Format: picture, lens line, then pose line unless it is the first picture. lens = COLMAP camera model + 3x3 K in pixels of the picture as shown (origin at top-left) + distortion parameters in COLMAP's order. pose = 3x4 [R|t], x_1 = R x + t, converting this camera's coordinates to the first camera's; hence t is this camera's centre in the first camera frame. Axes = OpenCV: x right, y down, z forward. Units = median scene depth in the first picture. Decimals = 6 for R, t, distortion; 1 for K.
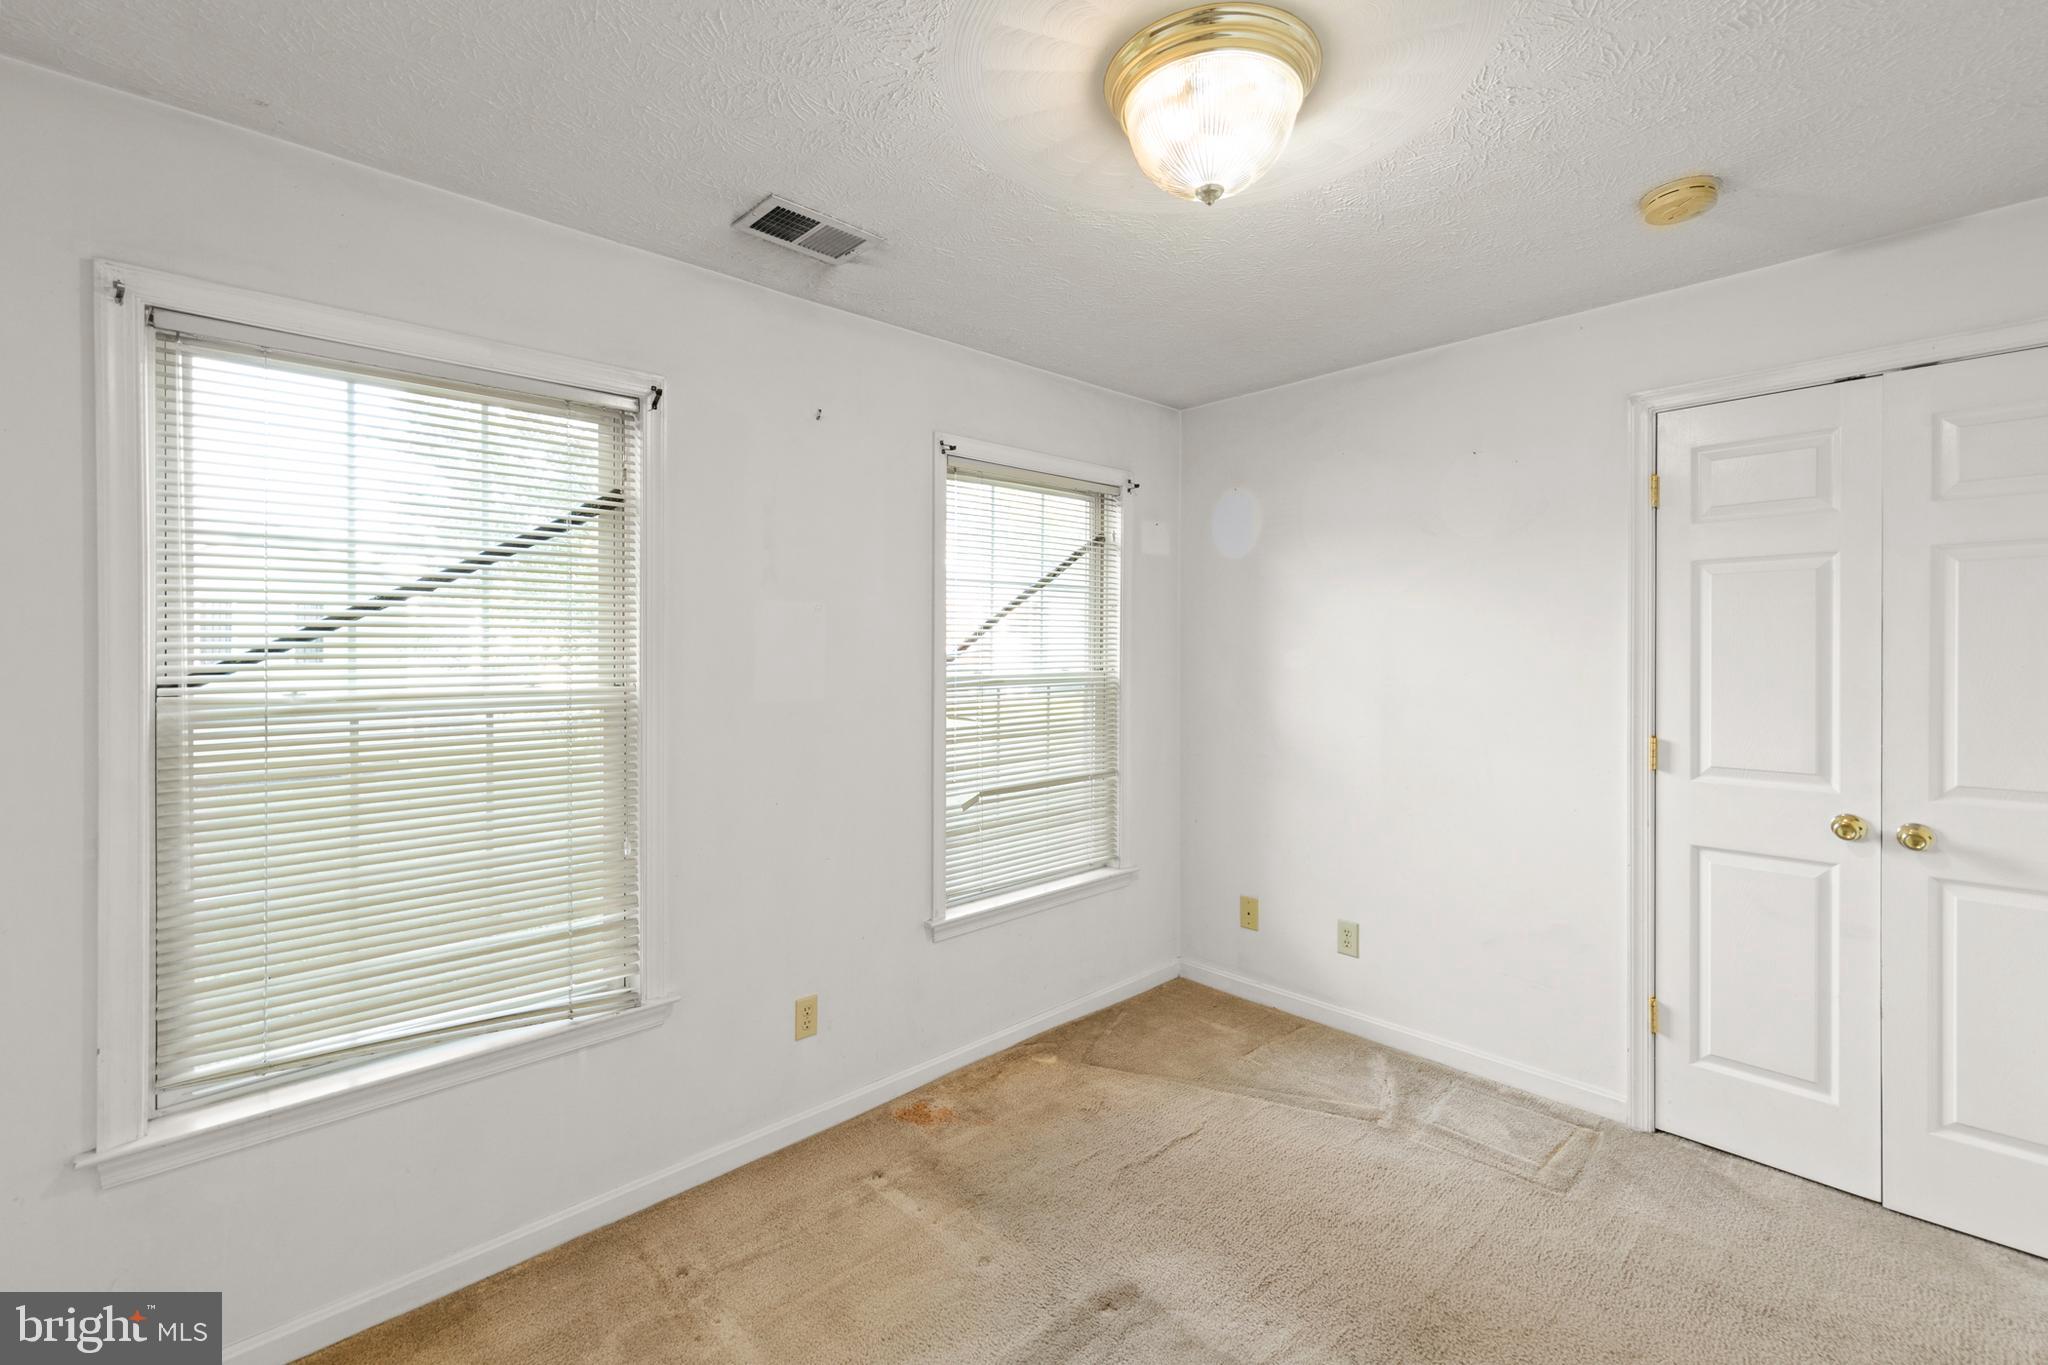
lens RADIAL K [[862.3, 0, 1021.0], [0, 862.3, 630.1], [0, 0, 1]] dist [0.002468, 0.000337]
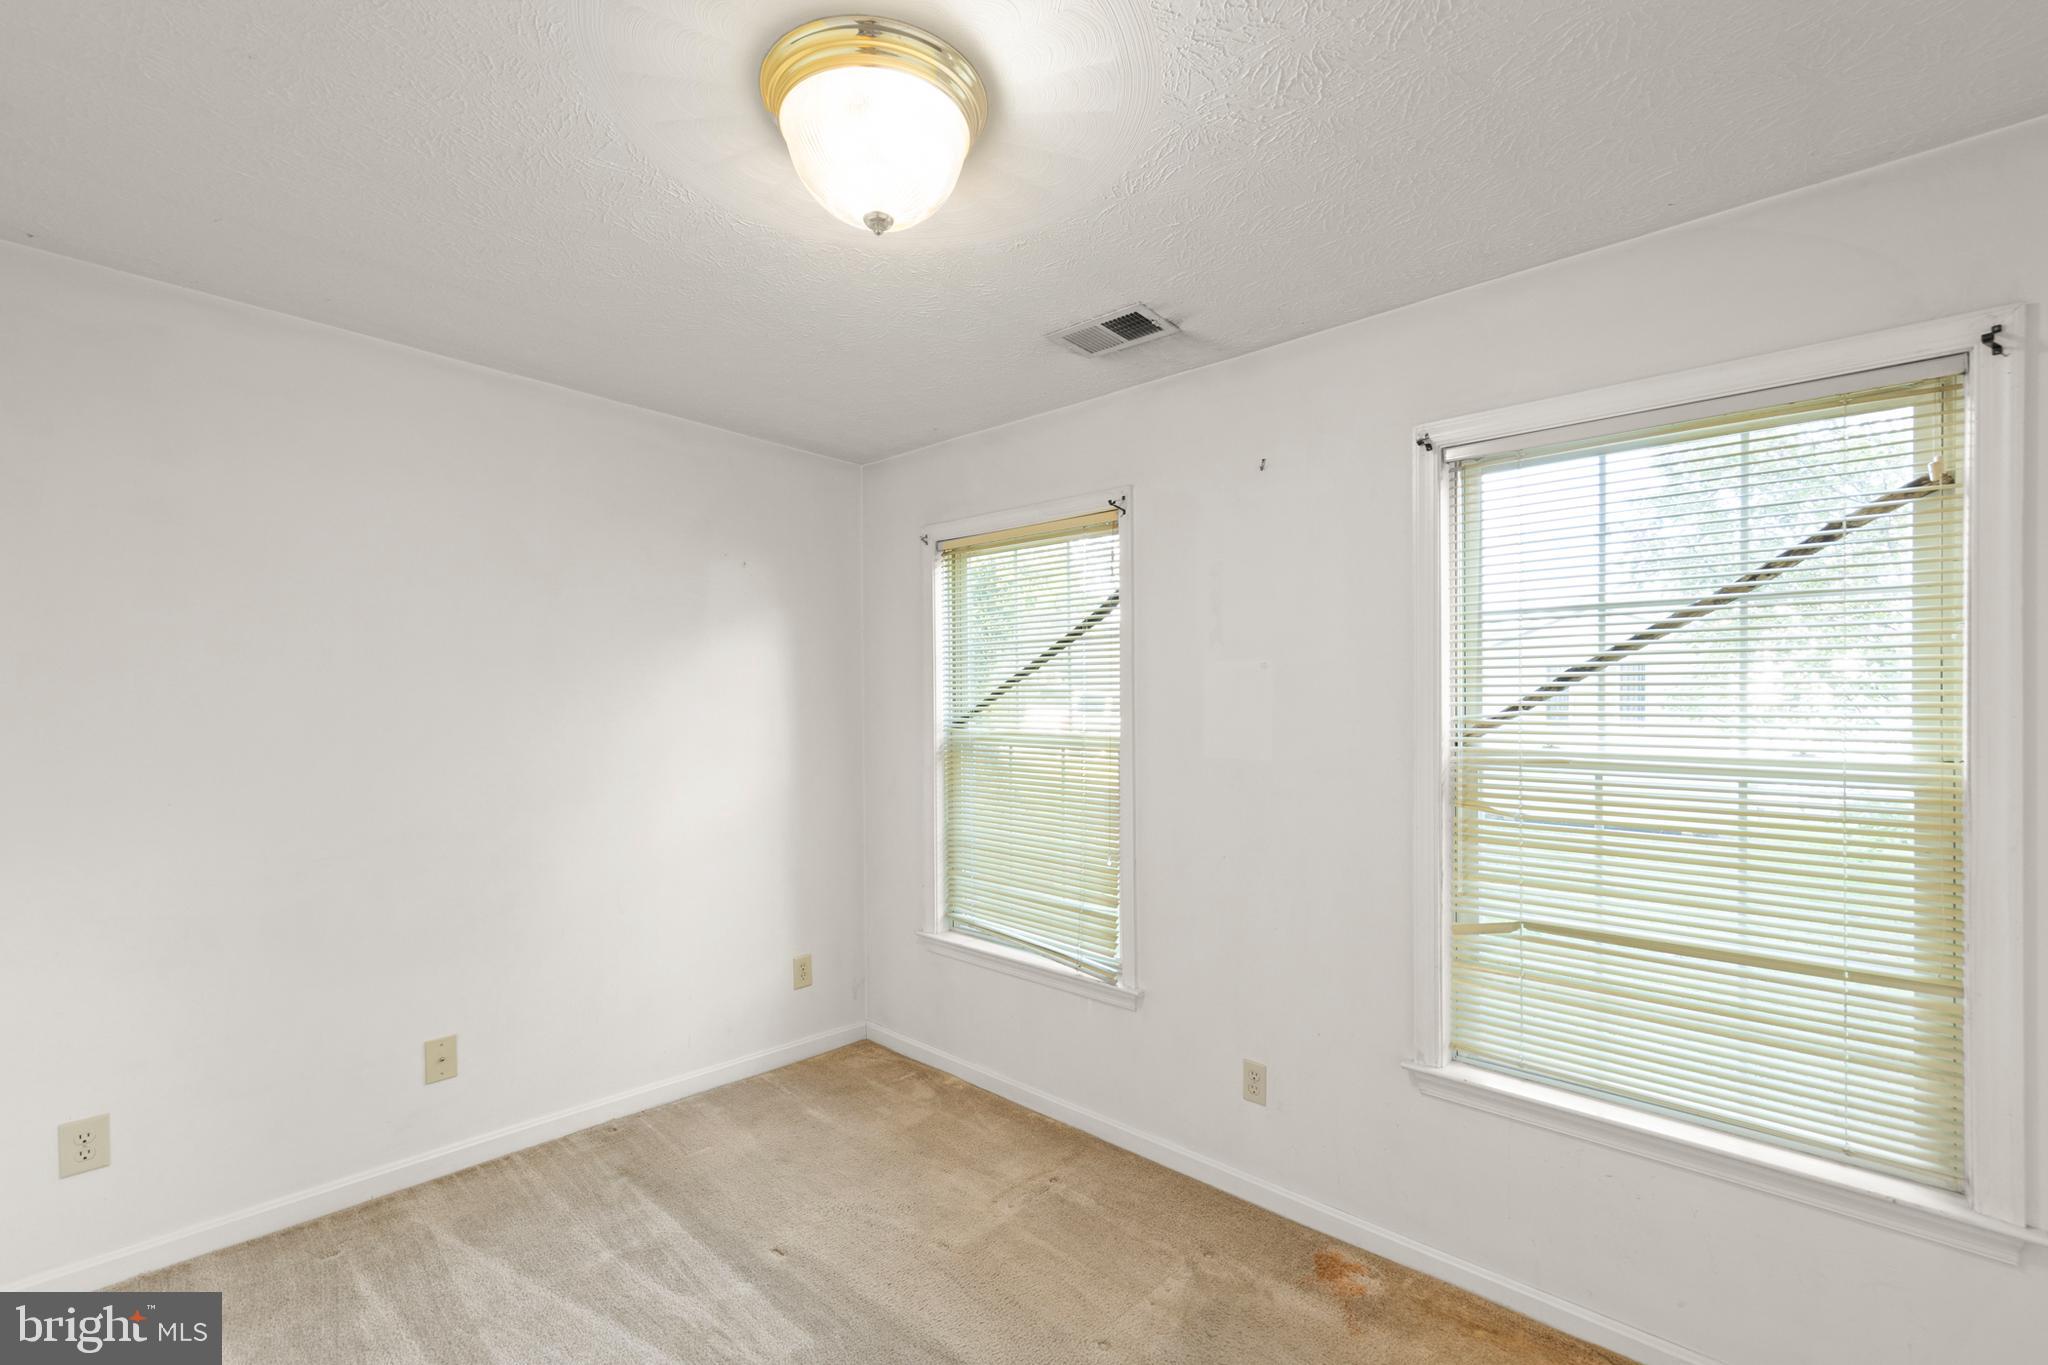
lens RADIAL K [[883.5, 0, 1040.3], [0, 883.5, 696.0], [0, 0, 1]] dist [0.002819, -0.000134]
pose [[0.086041, -0.006077, -0.996273, 0.573214], [0.014033, 0.999890, -0.004887, 0.007605], [0.996193, -0.013560, 0.086117, 0.524540]]
